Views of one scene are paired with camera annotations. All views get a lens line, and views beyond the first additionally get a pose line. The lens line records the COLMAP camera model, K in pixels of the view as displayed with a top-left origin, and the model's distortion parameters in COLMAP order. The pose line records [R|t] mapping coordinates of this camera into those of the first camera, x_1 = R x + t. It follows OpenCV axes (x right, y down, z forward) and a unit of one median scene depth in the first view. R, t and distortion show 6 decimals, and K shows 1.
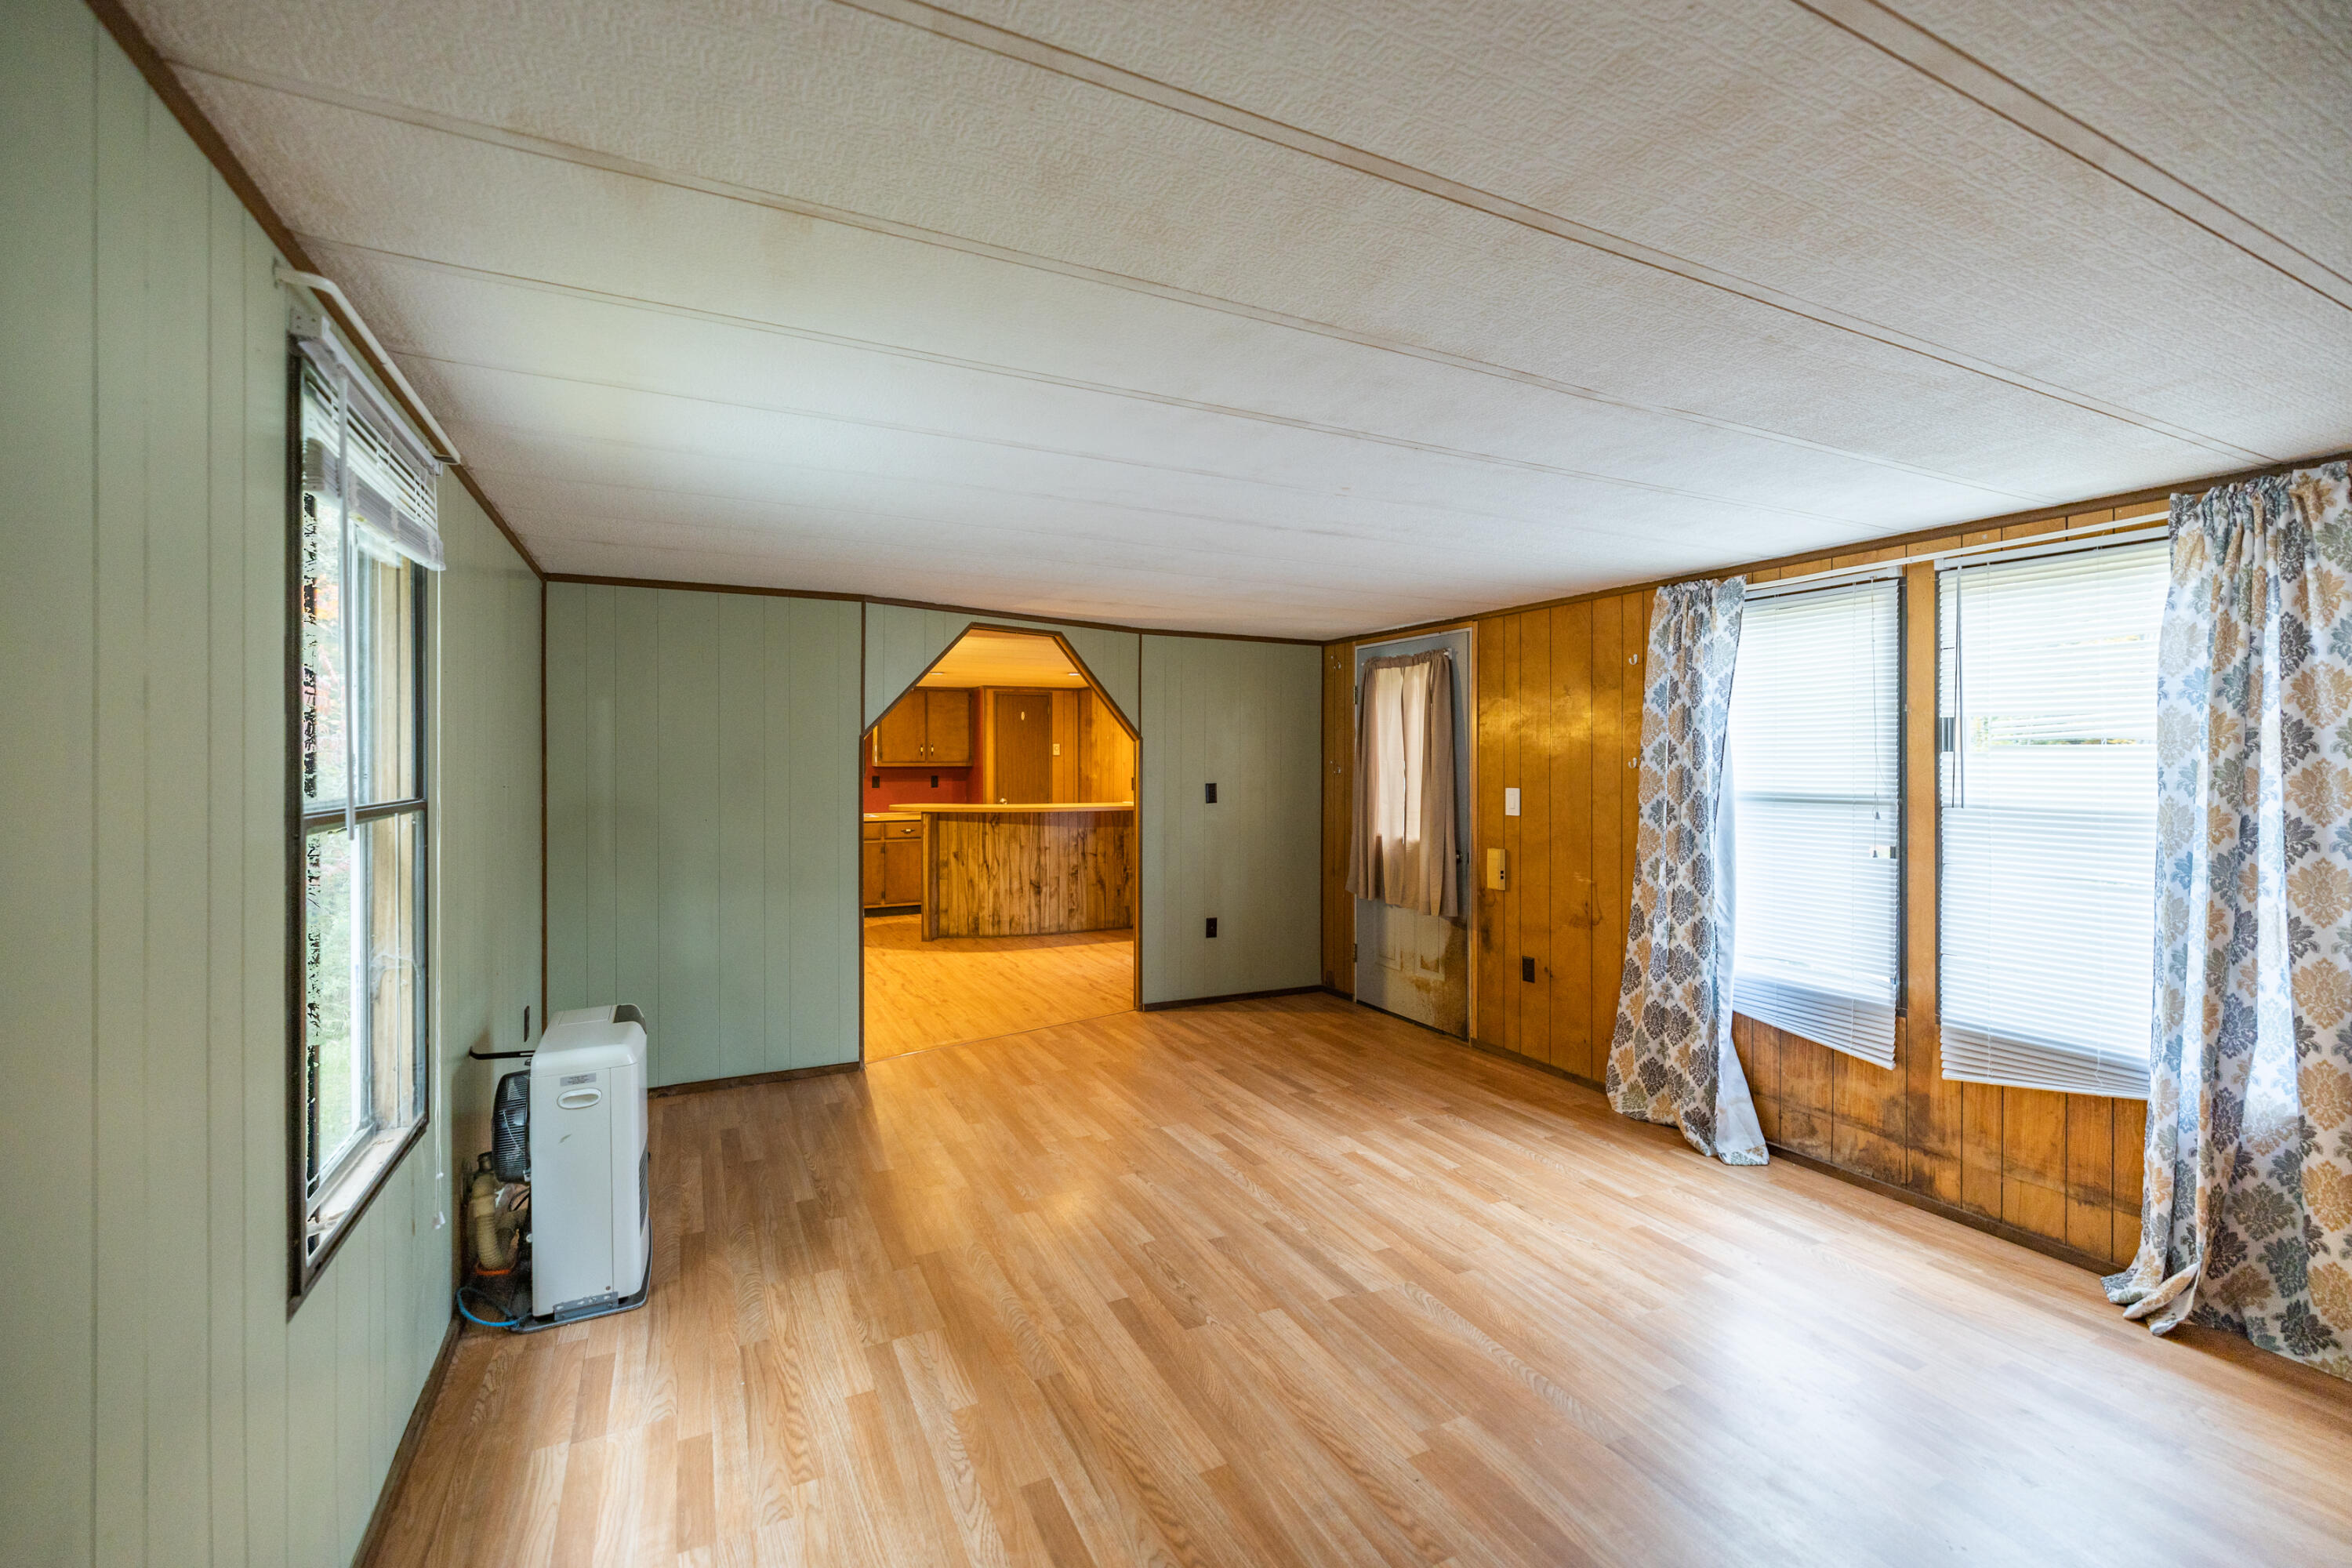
lens RADIAL K [[1022.5, 0, 1186.8], [0, 1022.5, 770.7], [0, 0, 1]] dist [-0.001805, -0.001828]
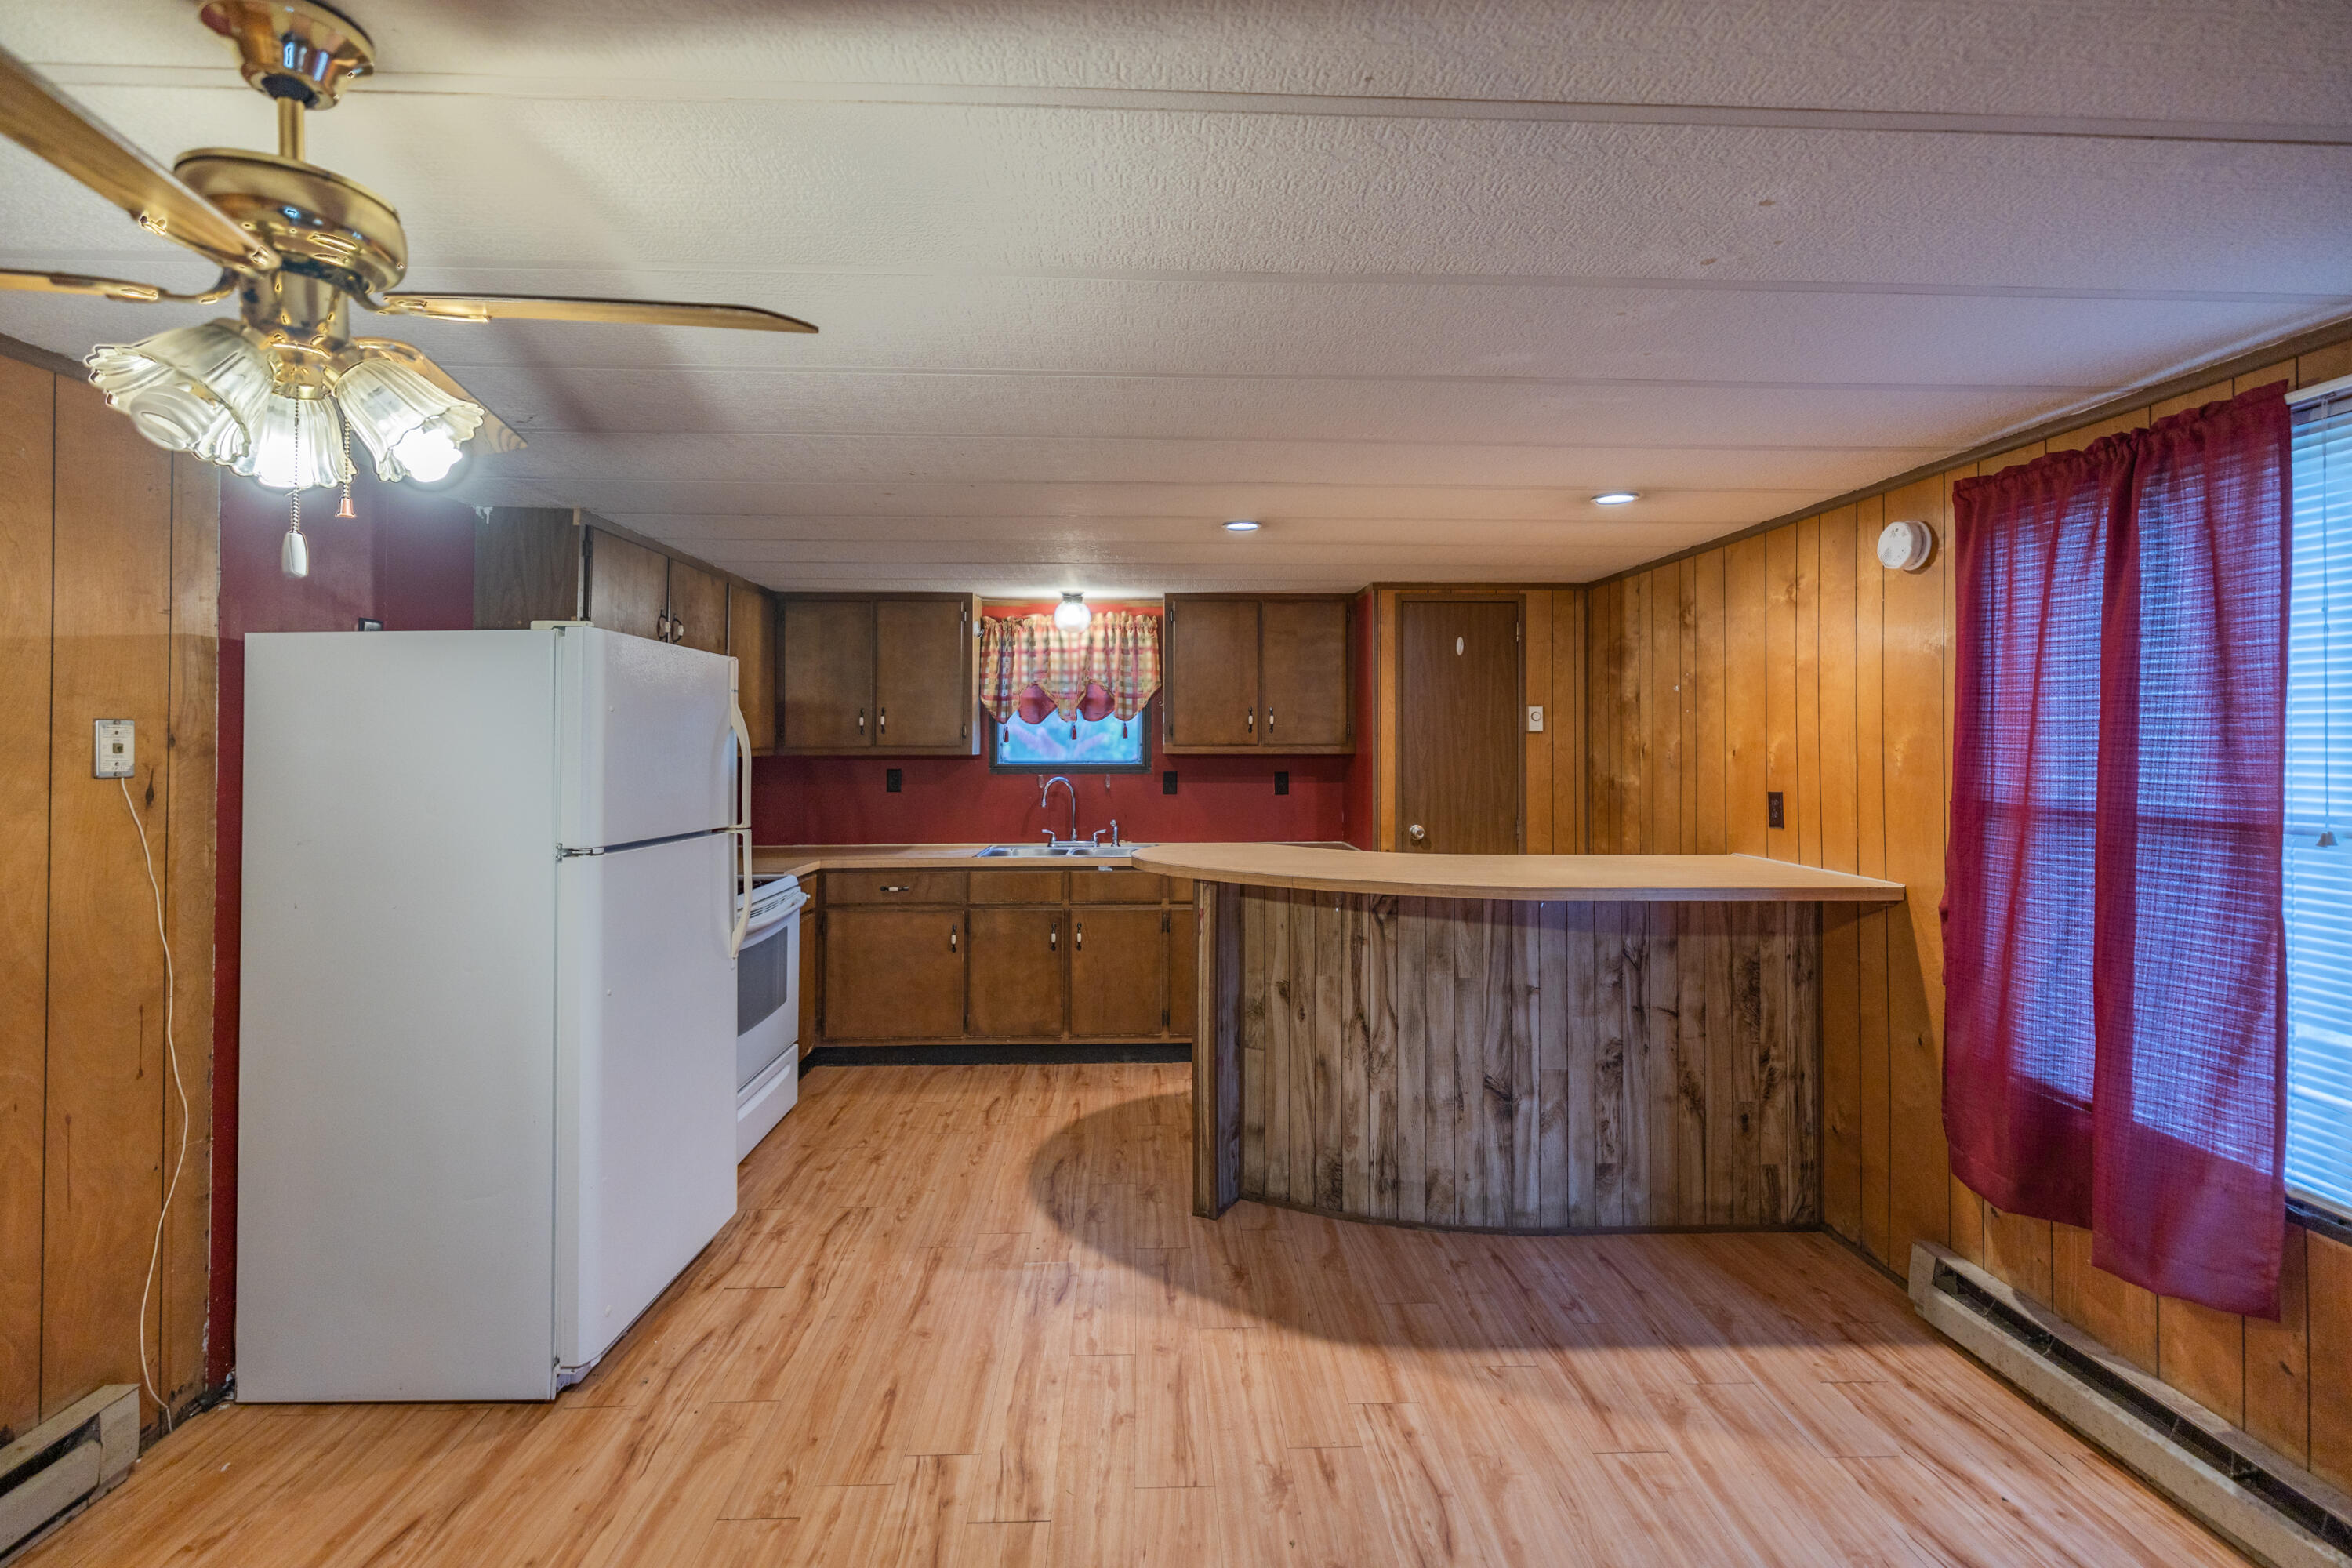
lens RADIAL K [[1022.5, 0, 1161.2], [0, 1022.5, 727.6], [0, 0, 1]] dist [-0.001805, -0.001828]
pose [[0.906170, -0.003464, -0.422900, -0.102808], [-0.005074, 0.999805, -0.019062, -0.008532], [0.422884, 0.019419, 0.905976, 0.618751]]
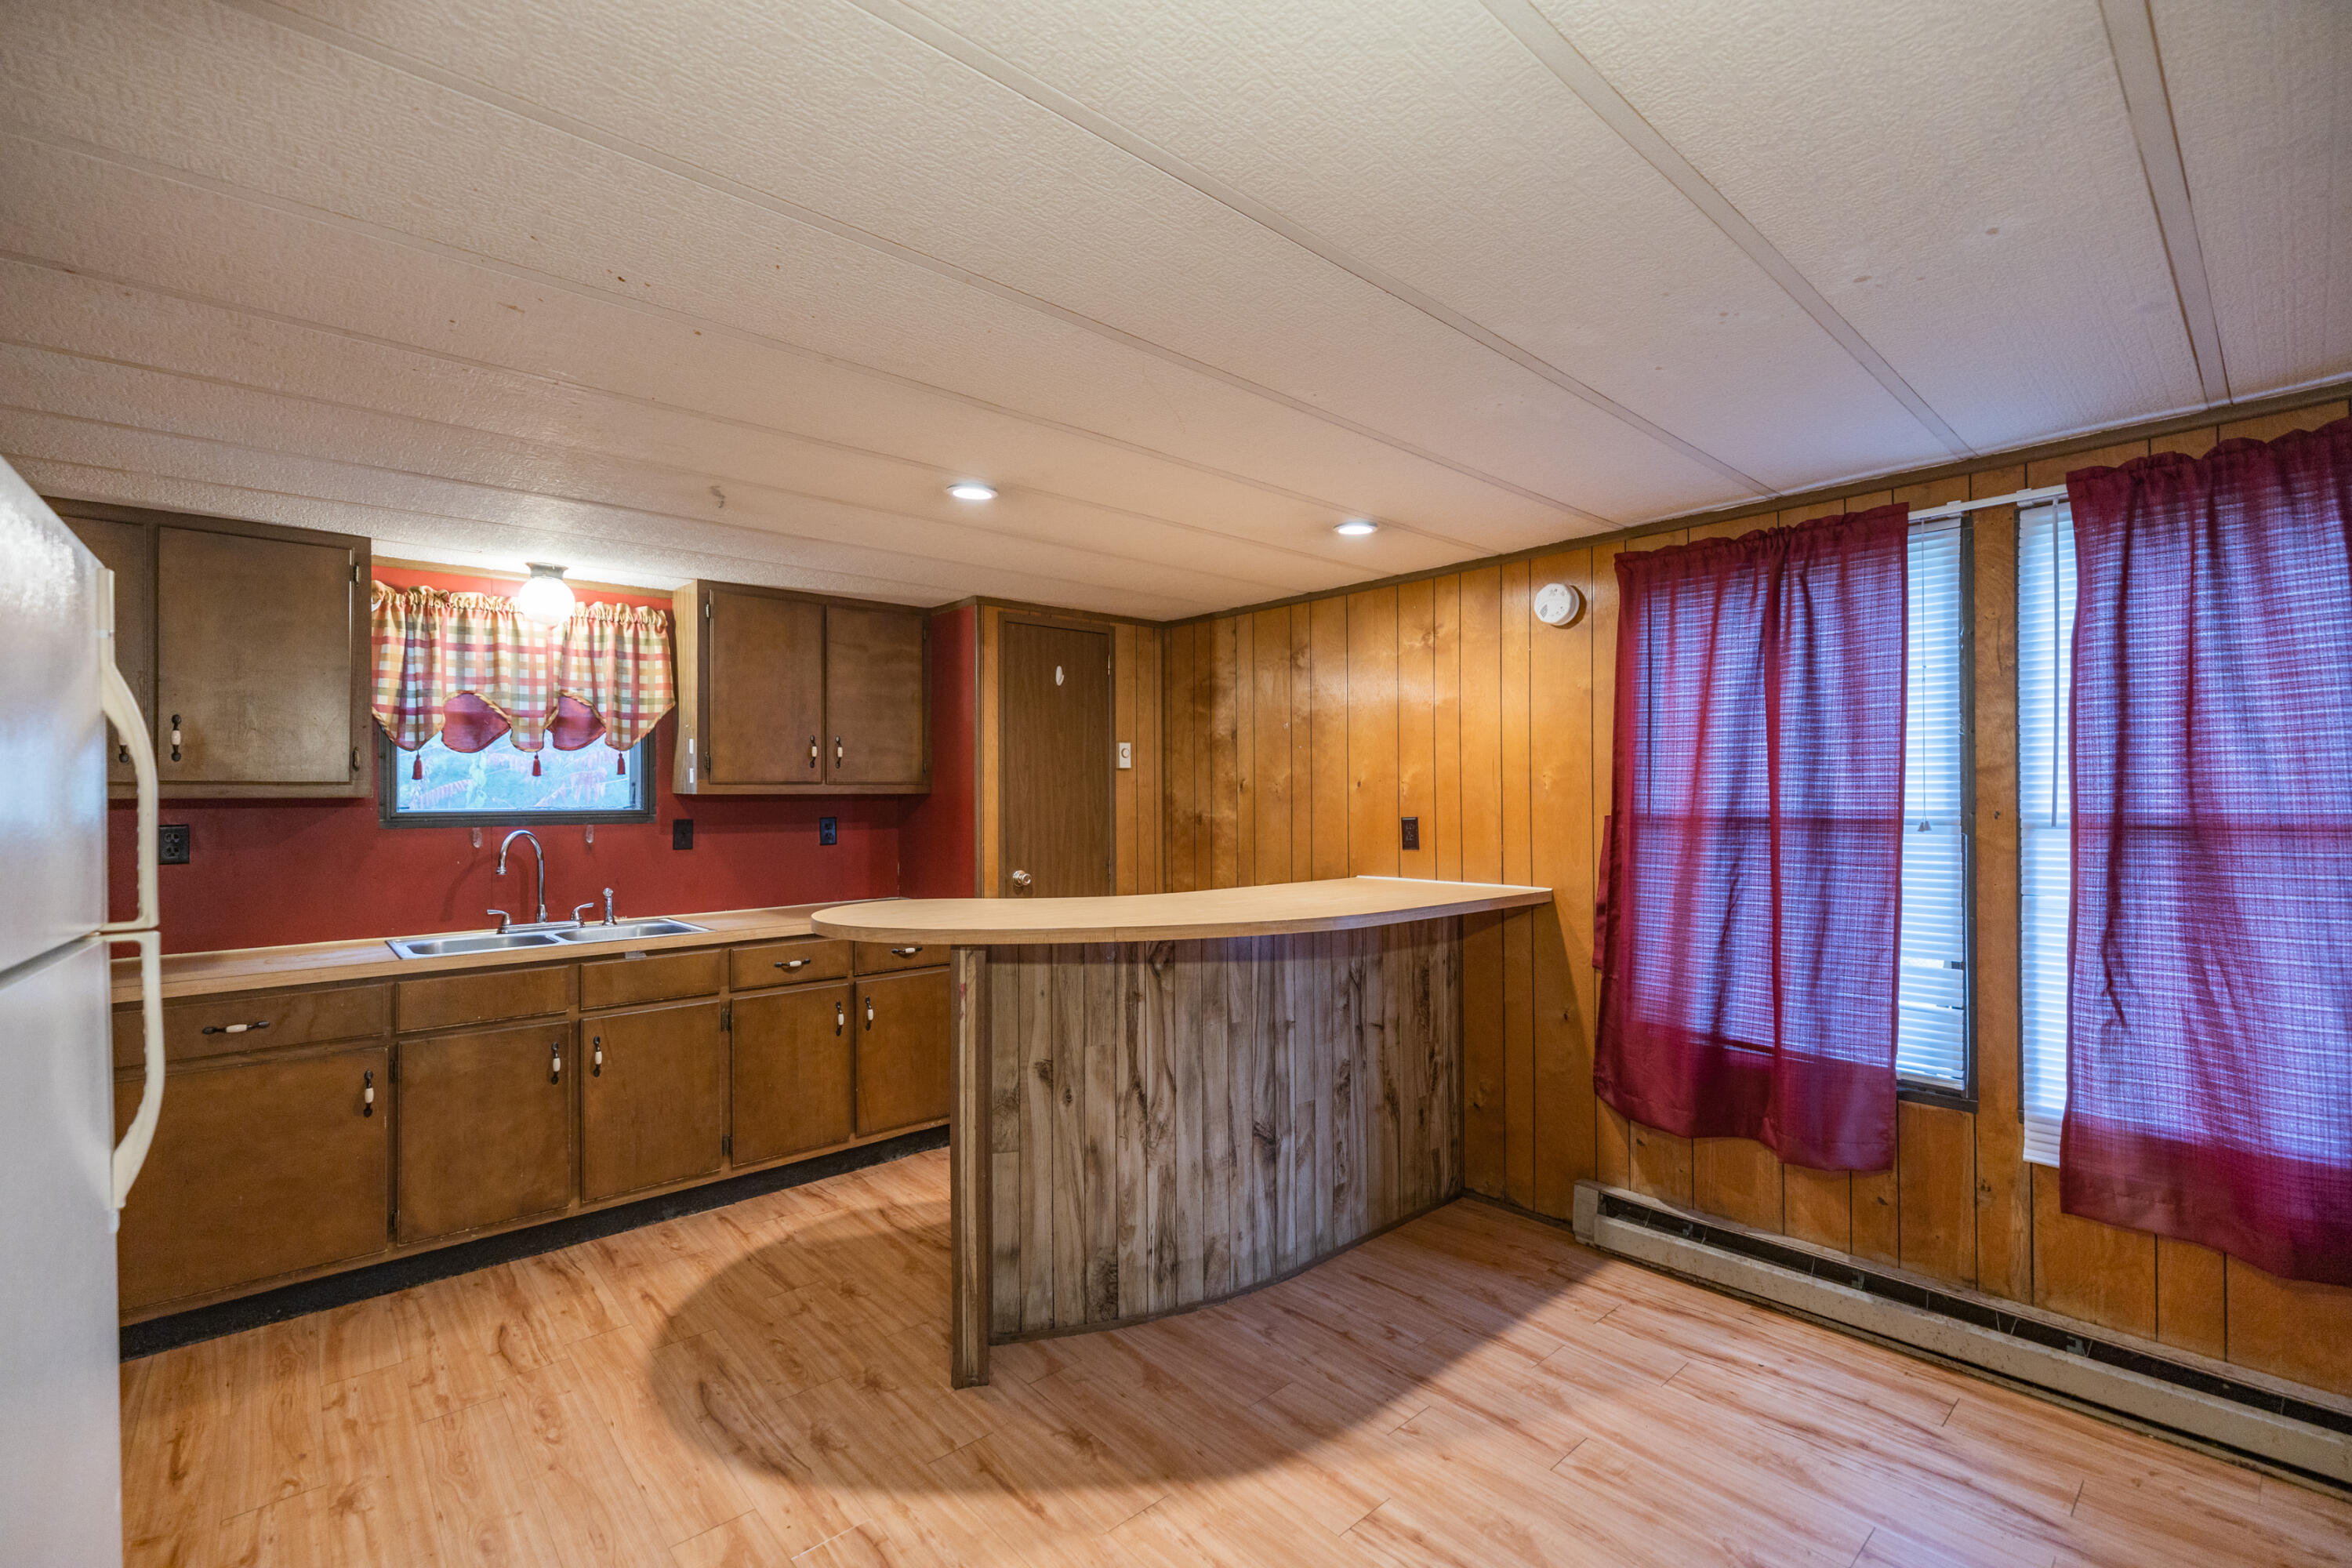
lens RADIAL K [[1022.5, 0, 1177.0], [0, 1022.5, 793.6], [0, 0, 1]] dist [-0.001805, -0.001828]
pose [[0.965844, -0.004754, 0.259079, -0.262959], [0.007641, 0.999919, -0.010136, 0.000775], [-0.259010, 0.011769, 0.965803, 0.674025]]
